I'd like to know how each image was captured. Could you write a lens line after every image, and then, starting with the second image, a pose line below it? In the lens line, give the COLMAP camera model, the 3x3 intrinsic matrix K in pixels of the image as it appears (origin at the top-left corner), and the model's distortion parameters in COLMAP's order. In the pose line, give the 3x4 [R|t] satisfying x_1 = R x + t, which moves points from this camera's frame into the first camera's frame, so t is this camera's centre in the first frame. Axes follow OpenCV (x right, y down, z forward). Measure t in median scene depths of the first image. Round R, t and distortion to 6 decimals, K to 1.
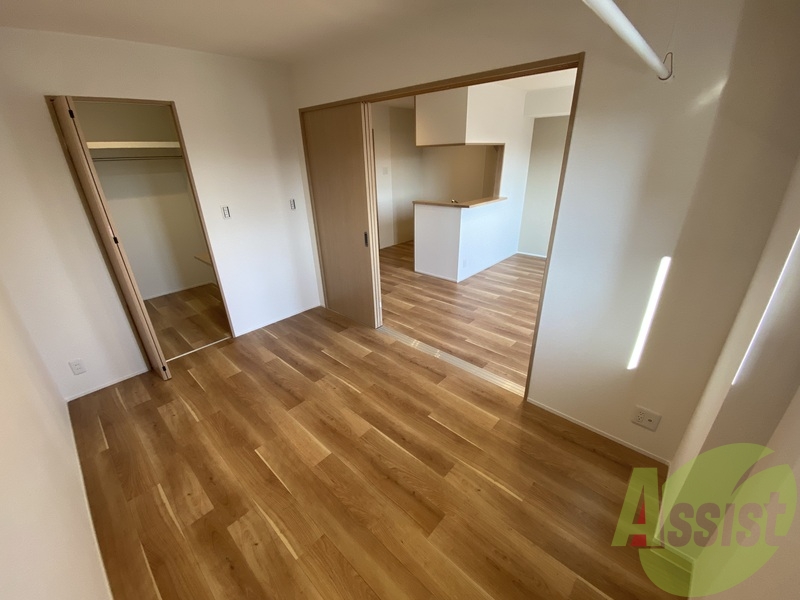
lens RADIAL K [[325.8, 0, 400.0], [0, 325.8, 298.9], [0, 0, 1]] dist [0.008289, -0.014104]
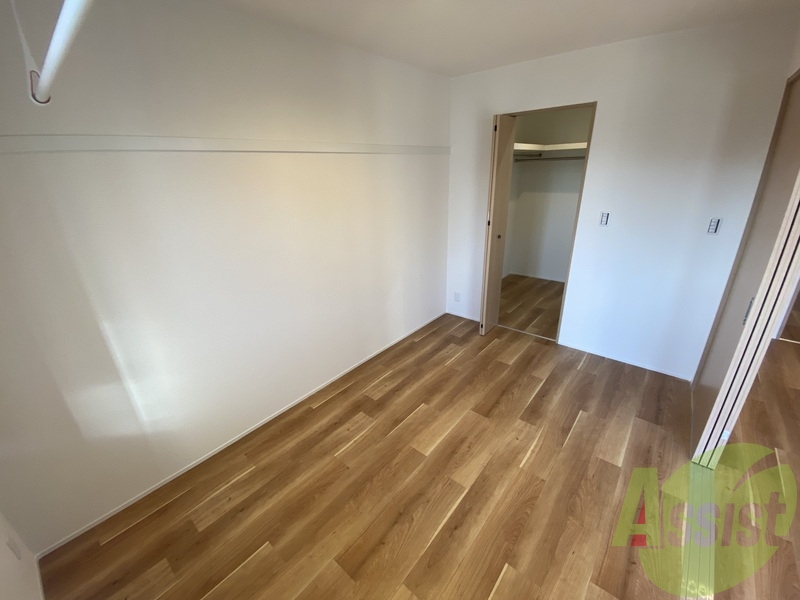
lens RADIAL K [[325.8, 0, 399.9], [0, 325.8, 296.7], [0, 0, 1]] dist [0.008289, -0.014104]
pose [[0.034135, 0.384363, -0.922551, 0.458373], [-0.364459, 0.864309, 0.346613, -0.239205], [0.930594, 0.324400, 0.169587, 0.506110]]
